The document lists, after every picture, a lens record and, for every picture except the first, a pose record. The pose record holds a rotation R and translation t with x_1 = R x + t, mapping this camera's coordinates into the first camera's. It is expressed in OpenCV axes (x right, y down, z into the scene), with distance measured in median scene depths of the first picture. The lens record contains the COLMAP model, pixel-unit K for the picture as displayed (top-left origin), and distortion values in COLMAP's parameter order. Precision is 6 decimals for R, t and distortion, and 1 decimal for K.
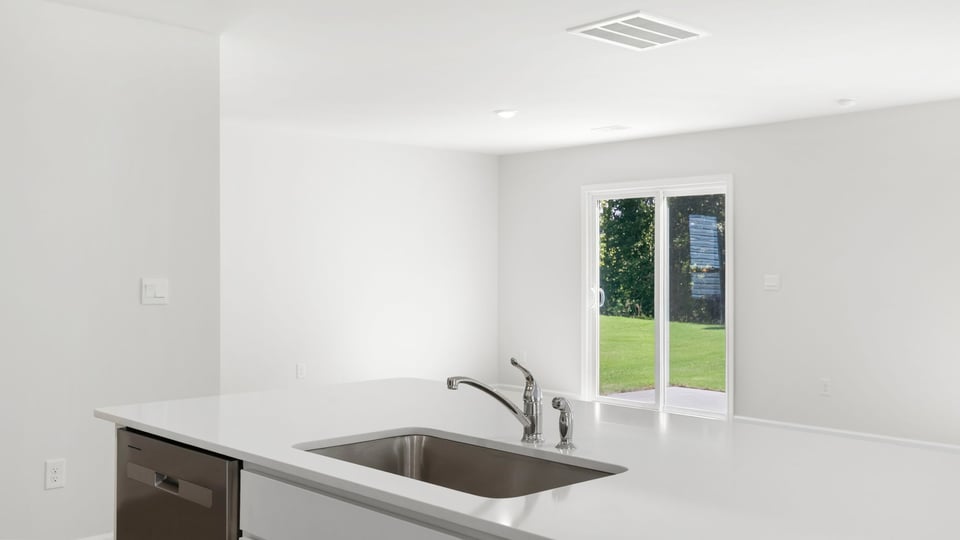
lens RADIAL K [[947.7, 0, 477.1], [0, 947.7, 272.6], [0, 0, 1]] dist [0.015316, 0.006285]
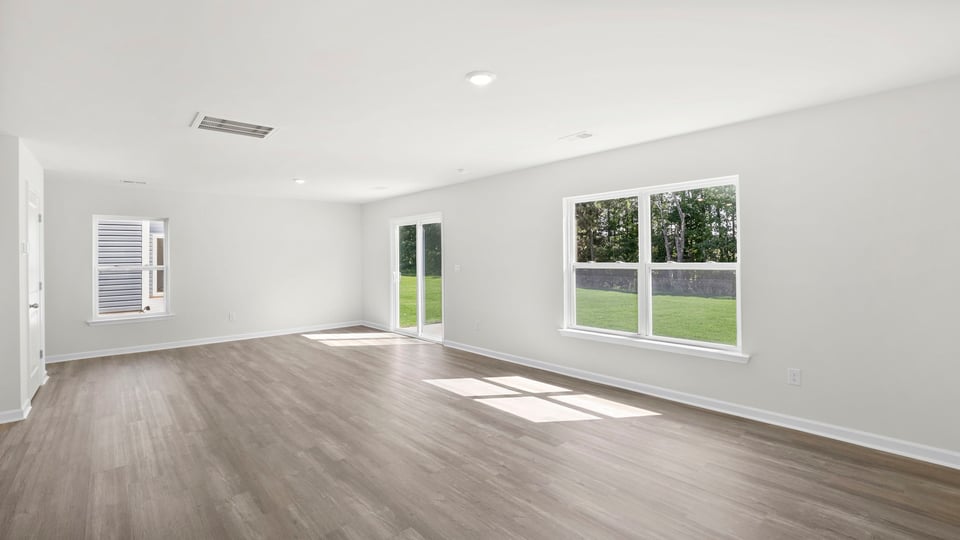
lens RADIAL K [[420.2, 0, 474.8], [0, 420.2, 261.6], [0, 0, 1]] dist [-0.043331, 0.019195]
pose [[0.999535, -0.012030, -0.028027, 1.223870], [0.012114, 0.999923, 0.002847, -0.018802], [0.027990, -0.003185, 0.999603, 0.565117]]
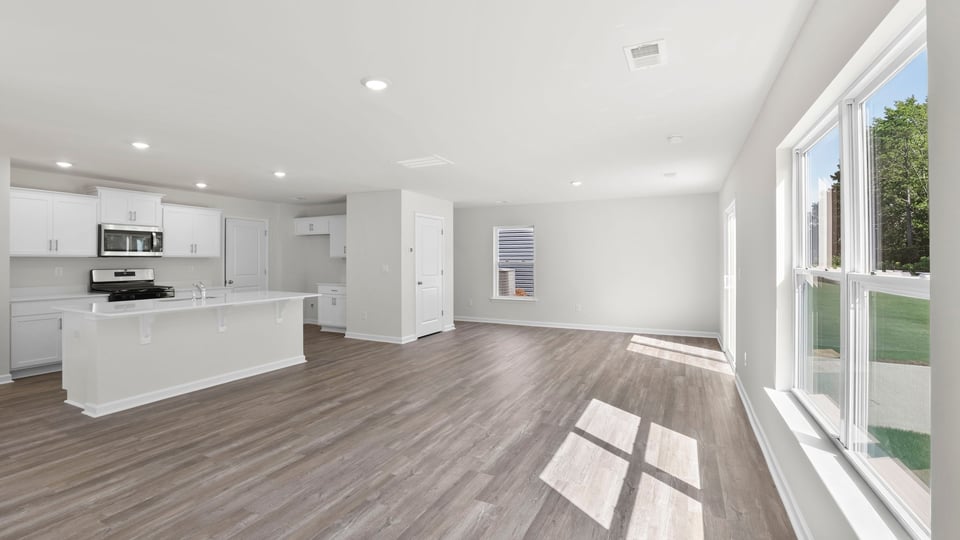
lens RADIAL K [[424.9, 0, 465.3], [0, 424.9, 258.7], [0, 0, 1]] dist [-0.016418, 0.000286]
pose [[0.325993, -0.005170, -0.945358, 2.418843], [-0.001537, 0.999981, -0.005998, -0.014392], [0.945371, 0.003409, 0.325979, 1.520150]]
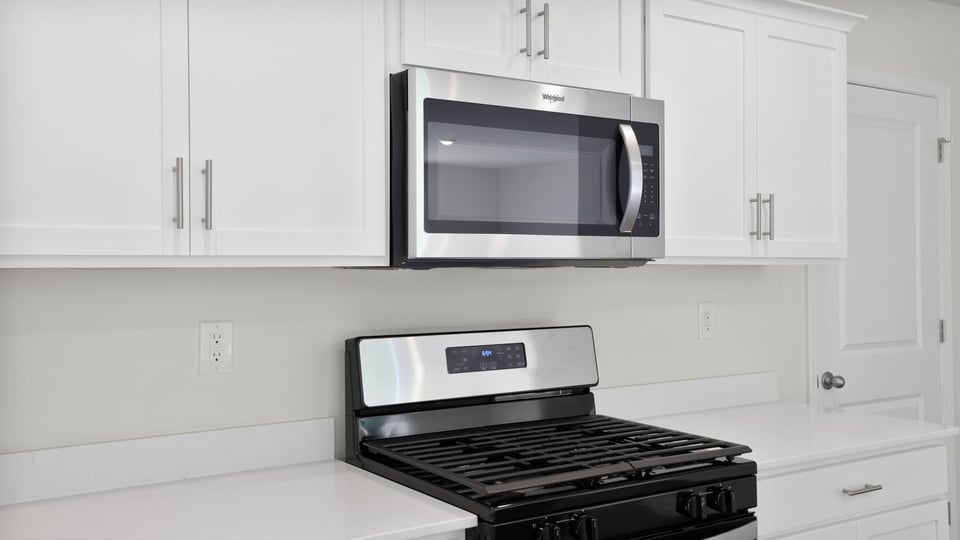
lens RADIAL K [[923.2, 0, 455.1], [0, 923.2, 256.1], [0, 0, 1]] dist [0.032528, 0.010045]
pose [[-0.174102, -0.013636, -0.984633, 0.288212], [0.000500, 0.999903, -0.013936, -0.033869], [0.984727, -0.002918, -0.174079, 0.508540]]
